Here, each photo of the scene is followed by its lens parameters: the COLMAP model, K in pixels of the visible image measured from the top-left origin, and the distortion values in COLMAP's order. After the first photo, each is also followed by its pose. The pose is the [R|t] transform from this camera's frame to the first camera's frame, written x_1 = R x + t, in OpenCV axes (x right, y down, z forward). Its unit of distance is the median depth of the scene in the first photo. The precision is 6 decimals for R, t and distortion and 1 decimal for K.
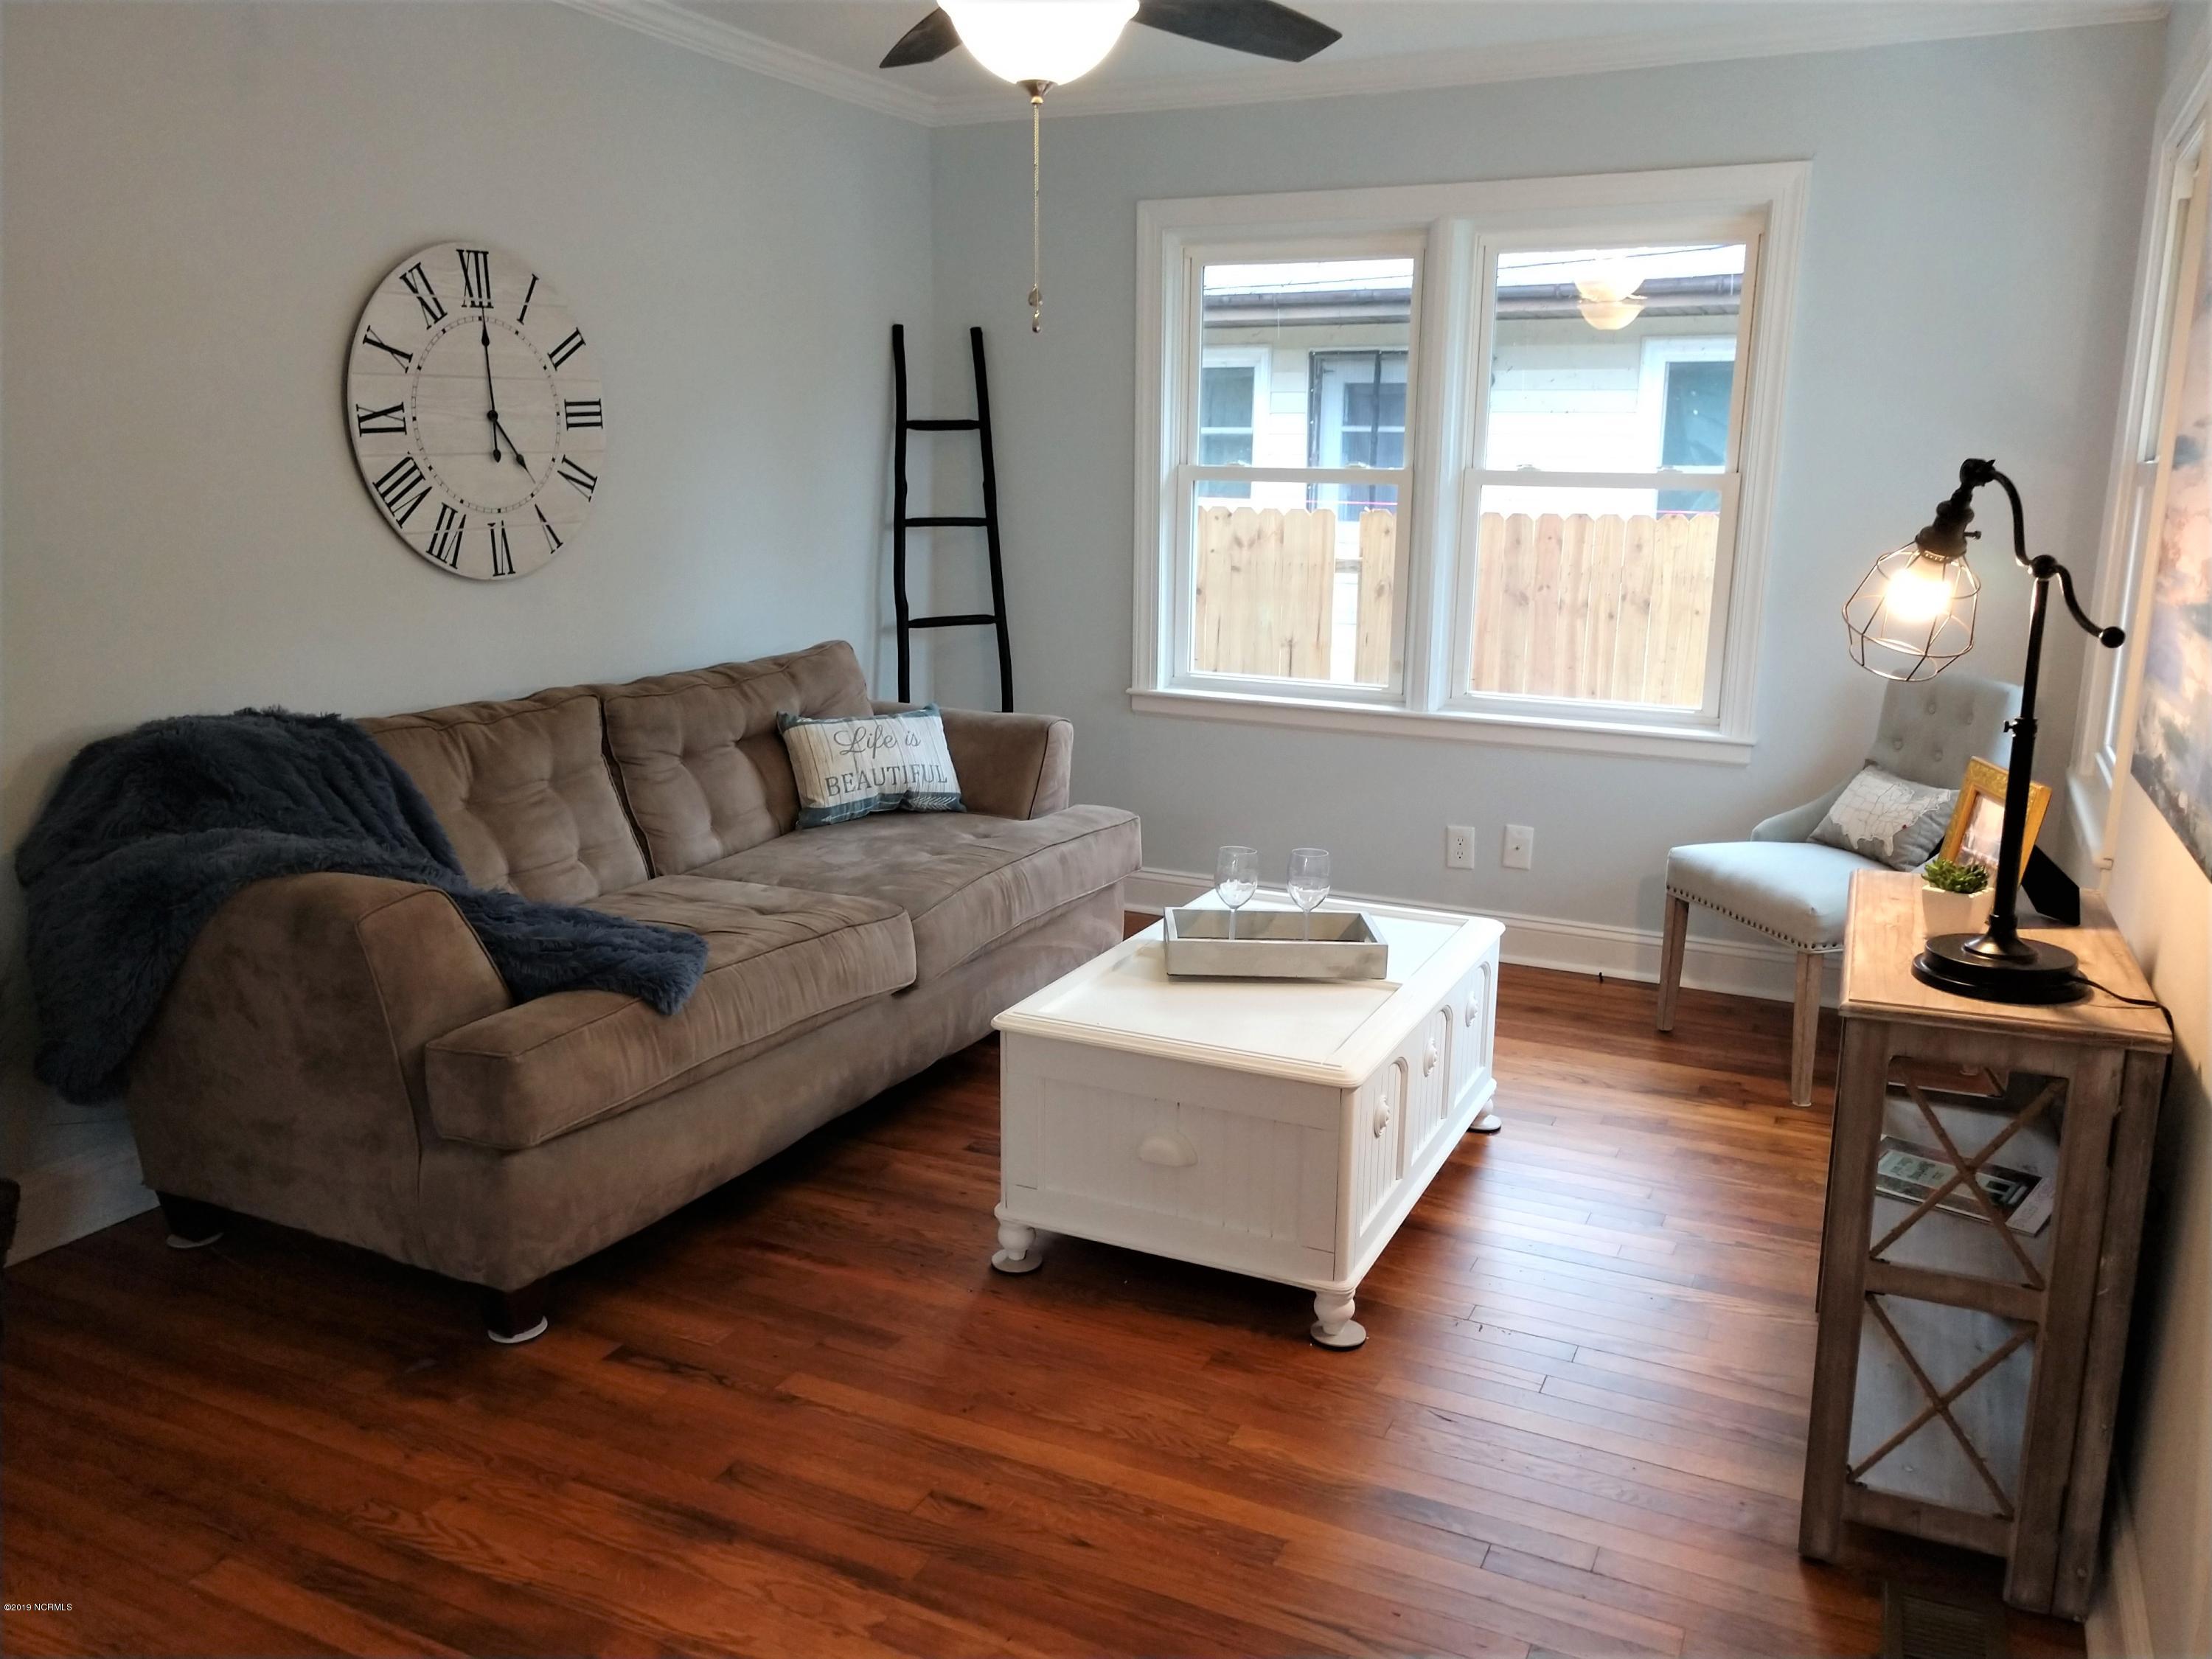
lens RADIAL K [[1683.6, 0, 1134.5], [0, 1683.6, 828.3], [0, 0, 1]] dist [0.016775, -0.006963]
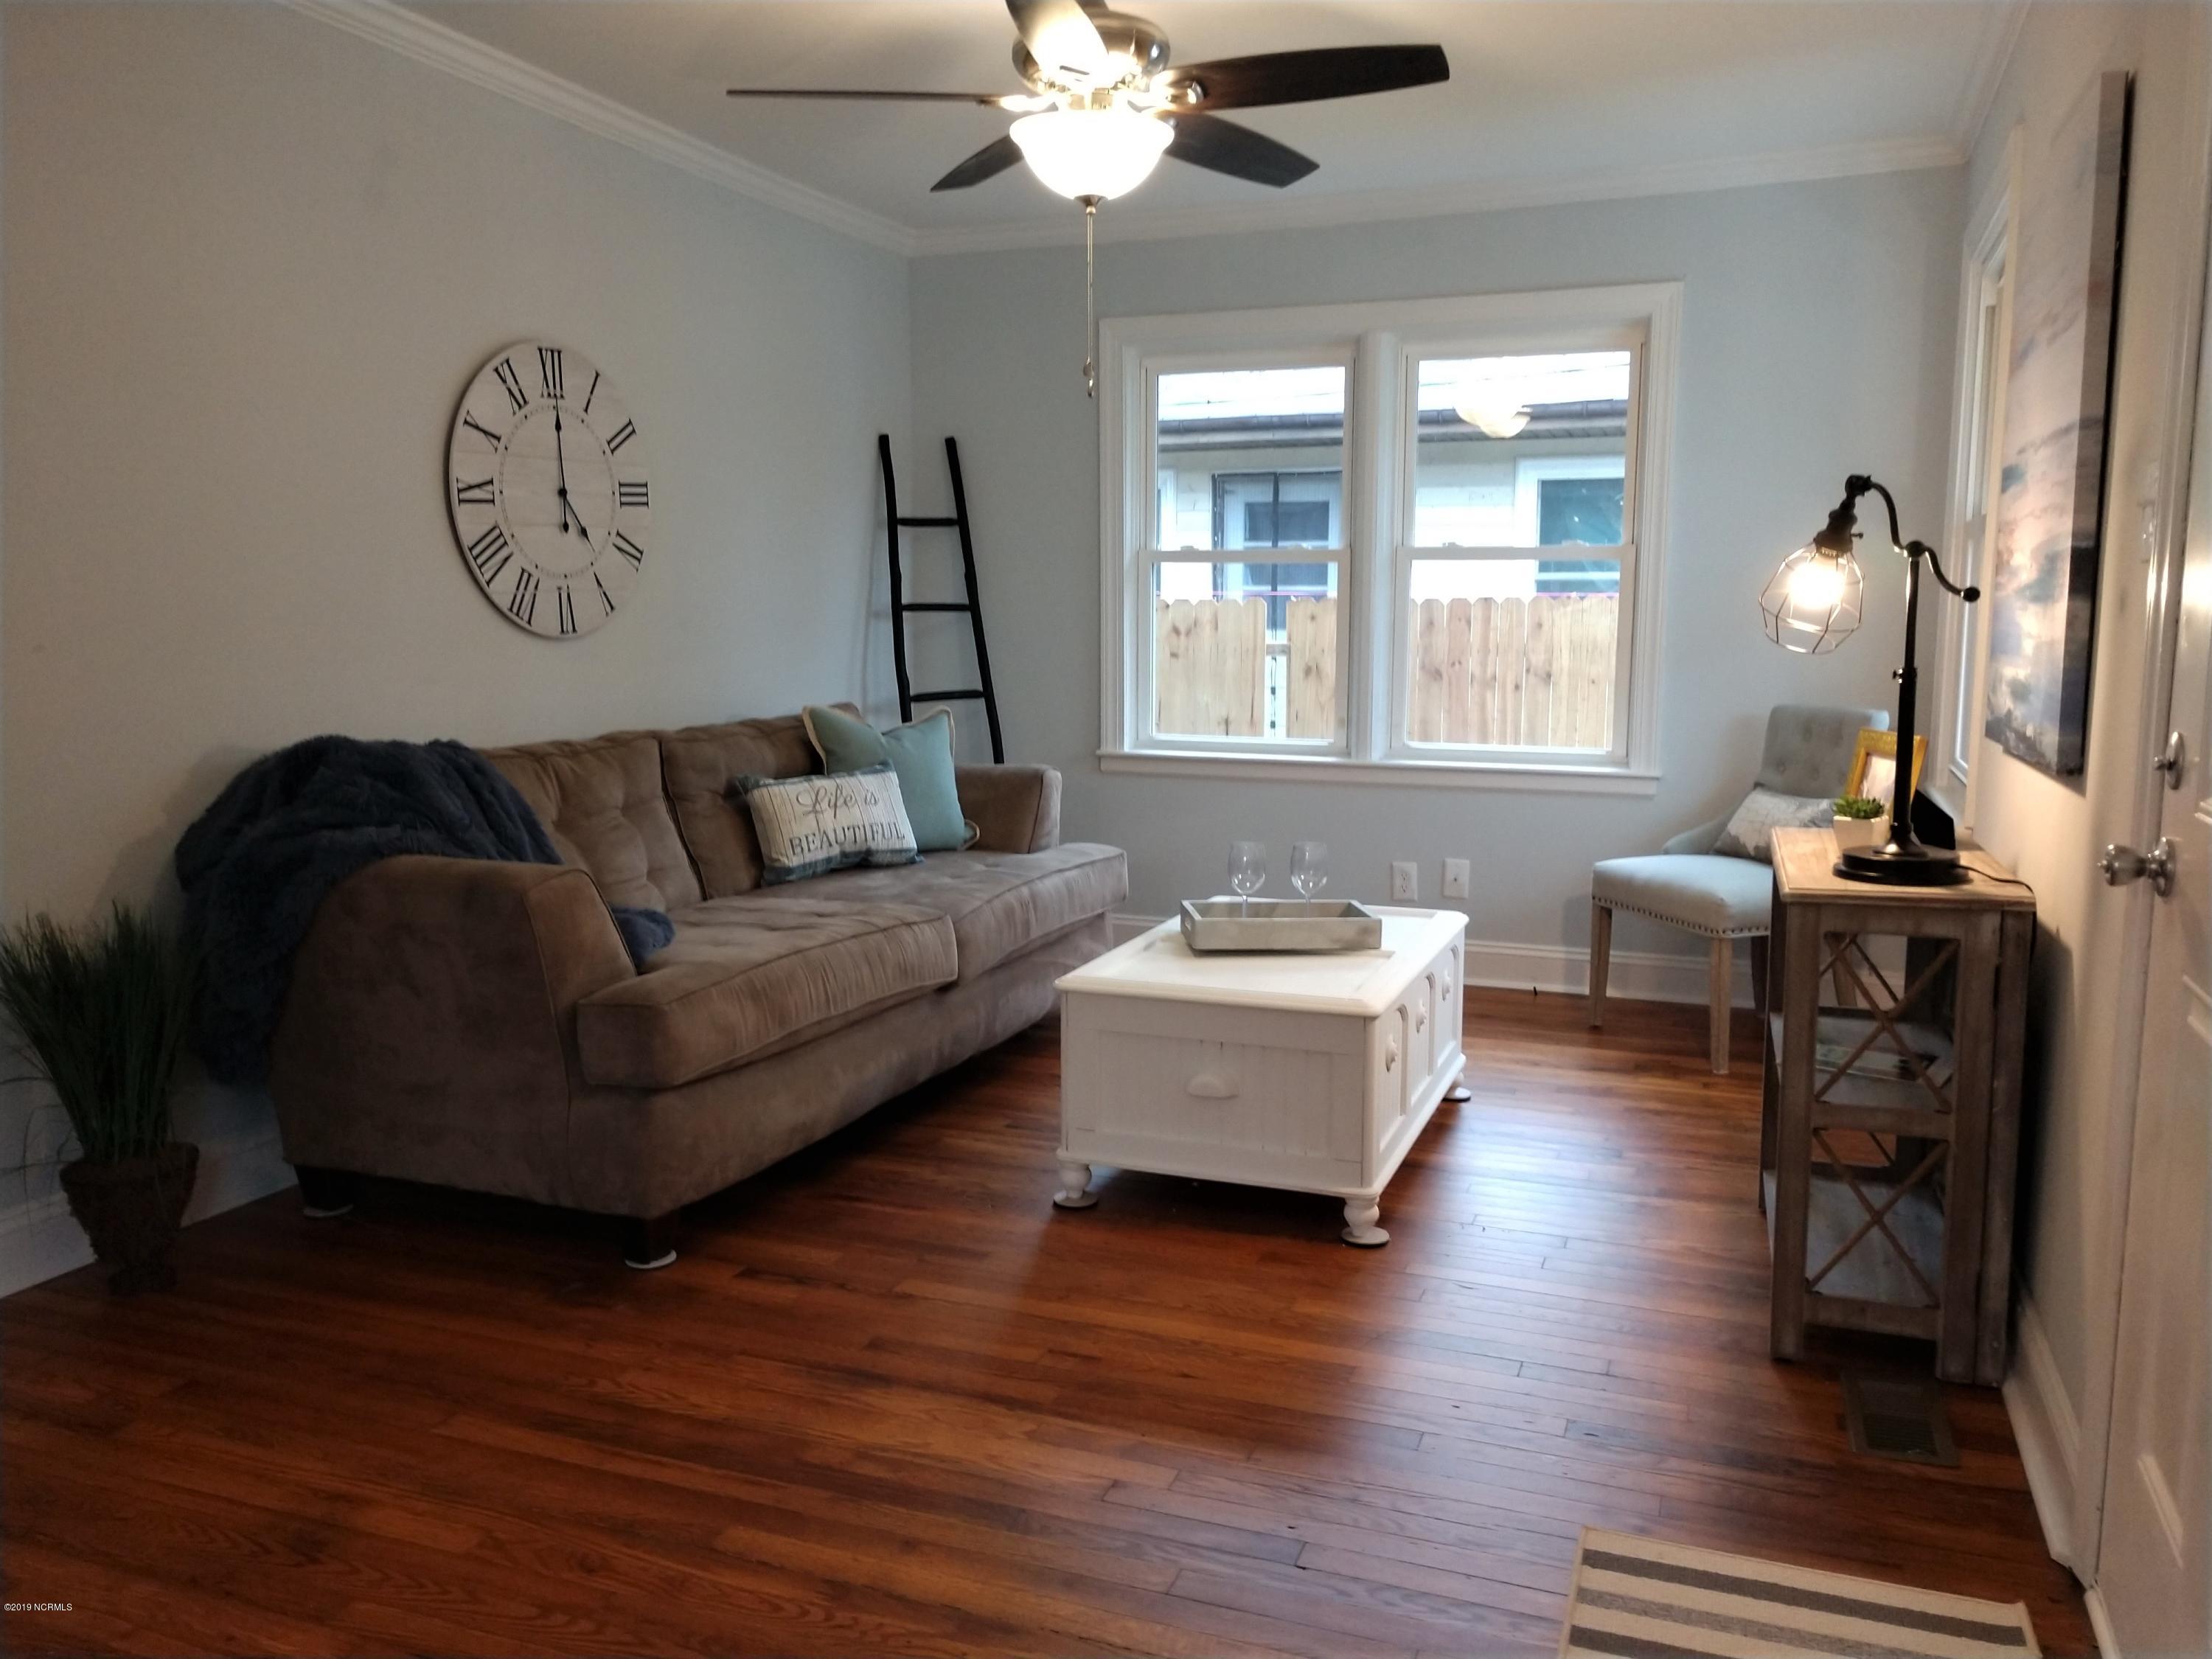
lens RADIAL K [[1673.2, 0, 1133.4], [0, 1673.2, 826.8], [0, 0, 1]] dist [0.012055, 0.013020]
pose [[0.997038, -0.021297, 0.073898, -0.095098], [0.027266, 0.996364, -0.080723, 0.085291], [-0.071910, 0.082499, 0.993993, -0.131353]]
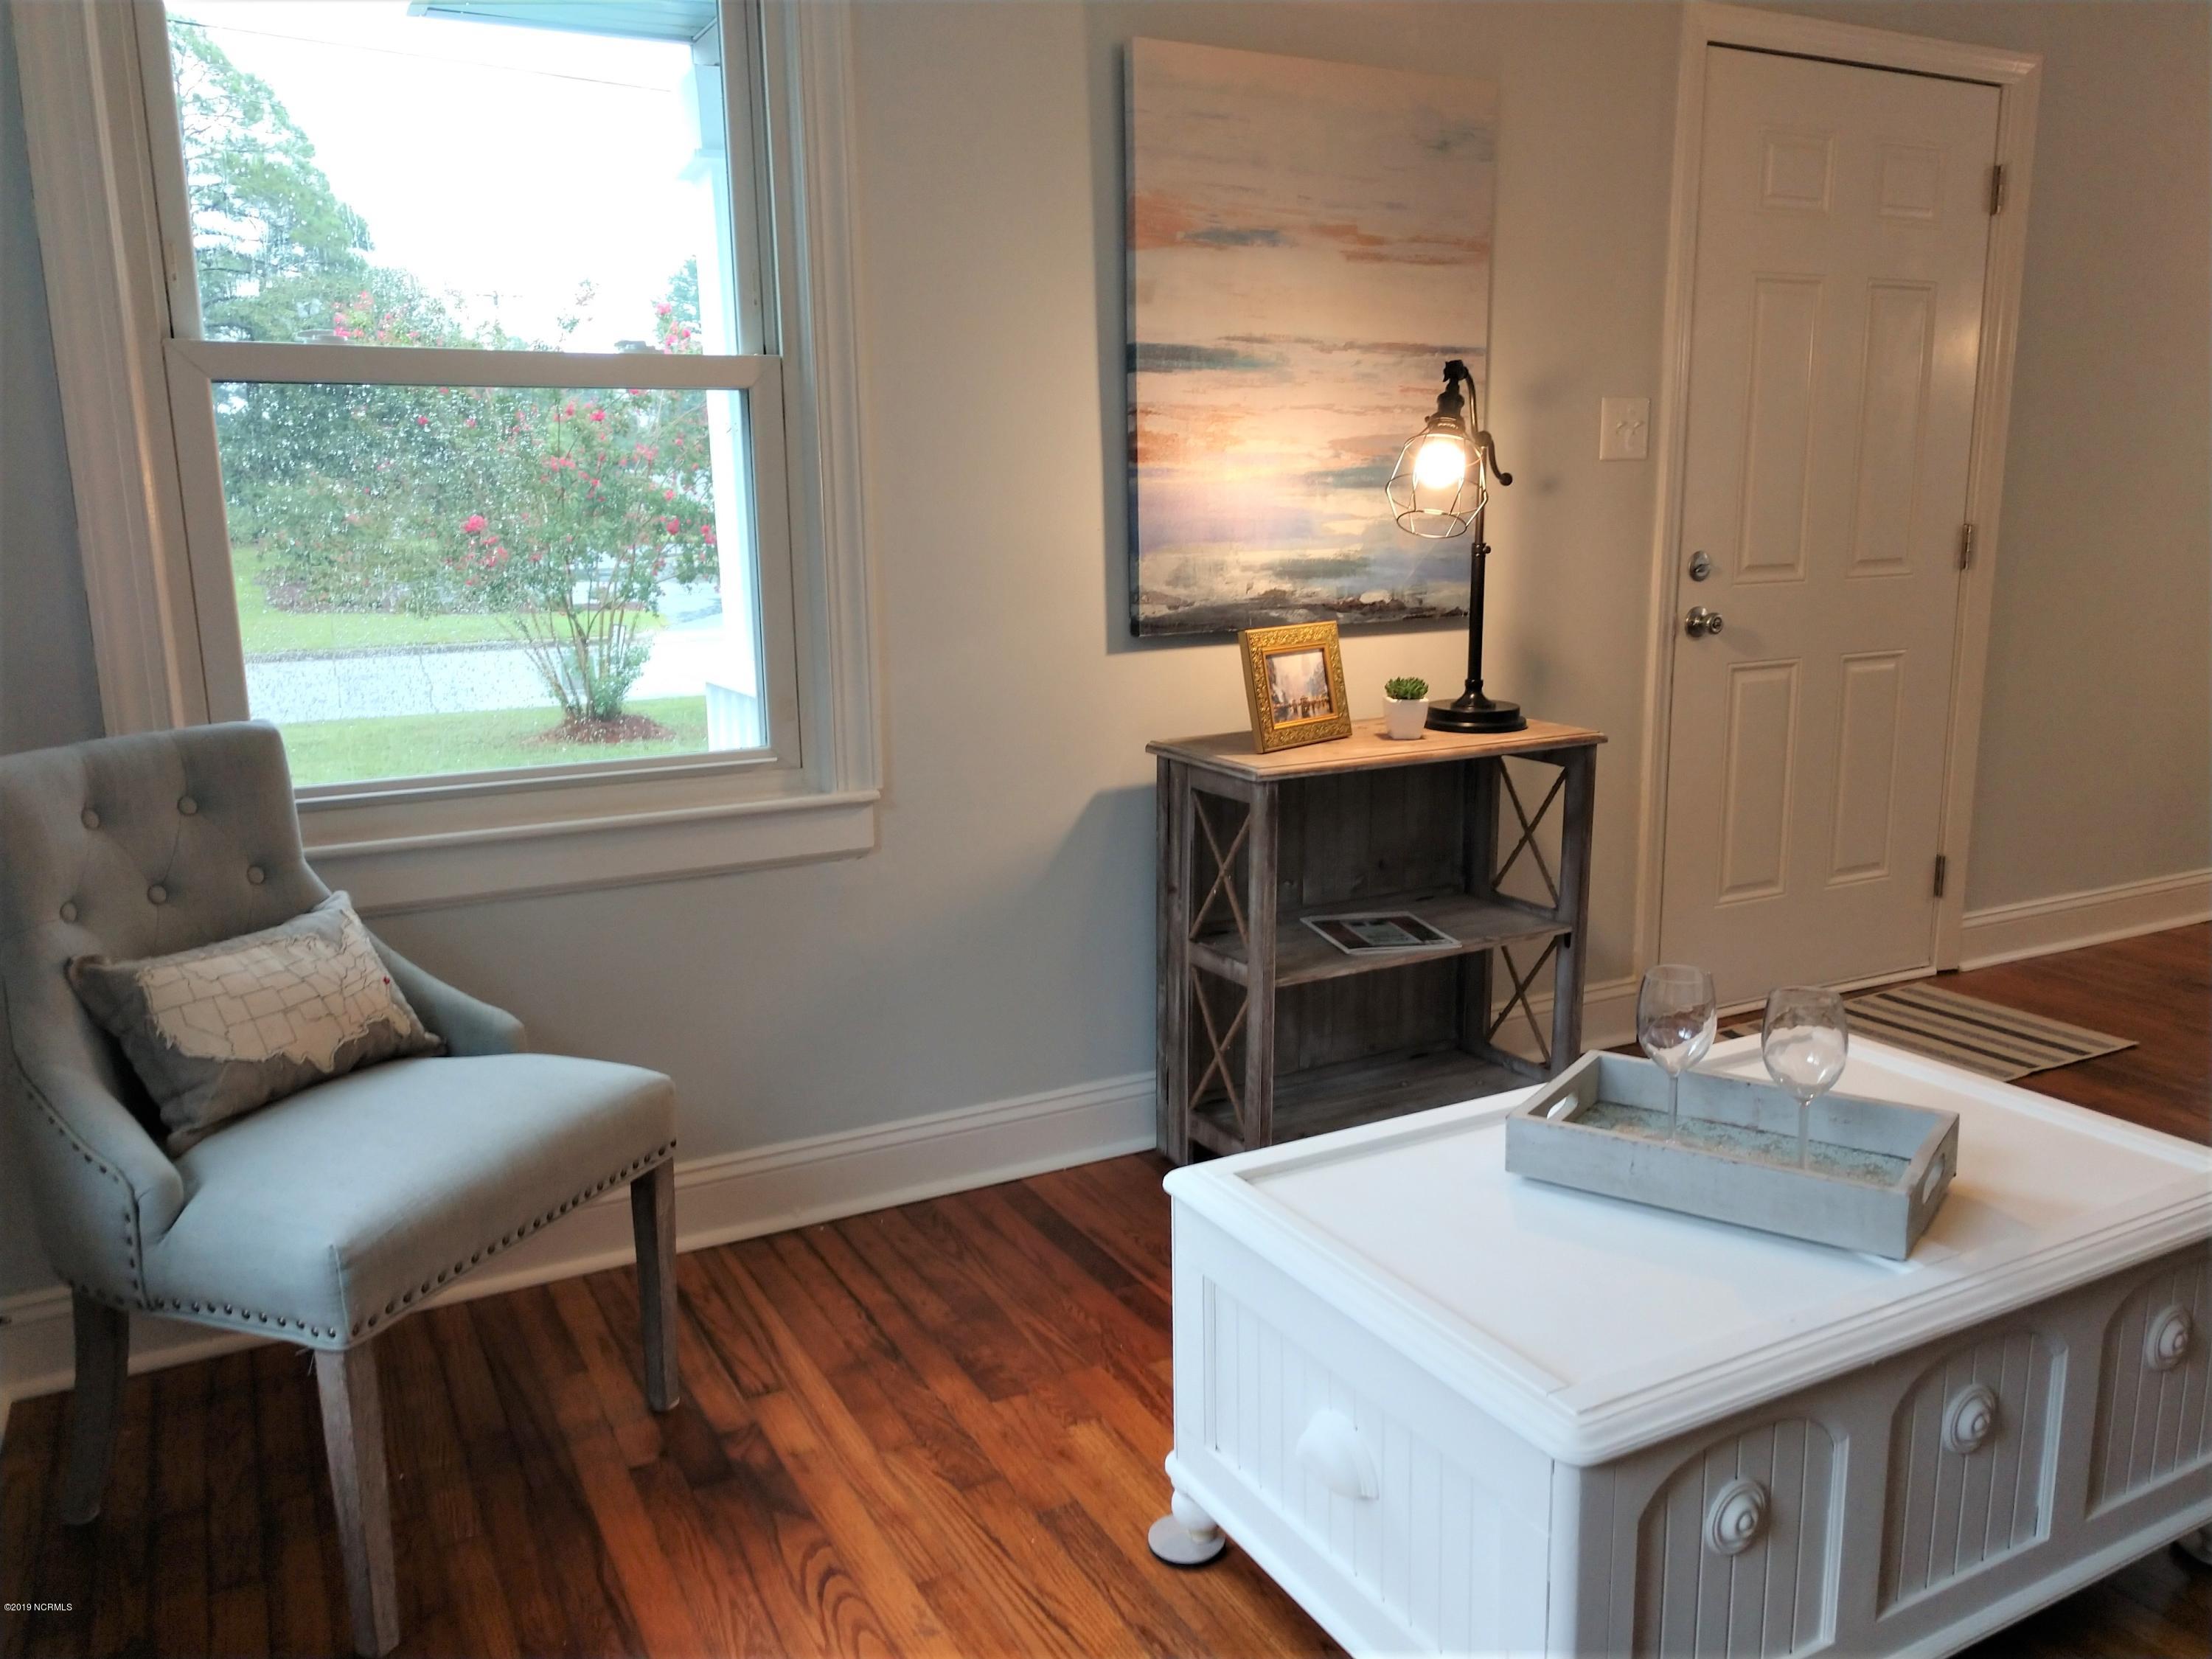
lens RADIAL K [[1683.6, 0, 1134.5], [0, 1683.6, 828.3], [0, 0, 1]] dist [0.016775, -0.006963]
pose [[-0.802490, -0.114923, 0.585493, -0.074823], [0.131190, 0.923278, 0.361037, -0.244383], [-0.582064, 0.366540, -0.725845, 1.403816]]
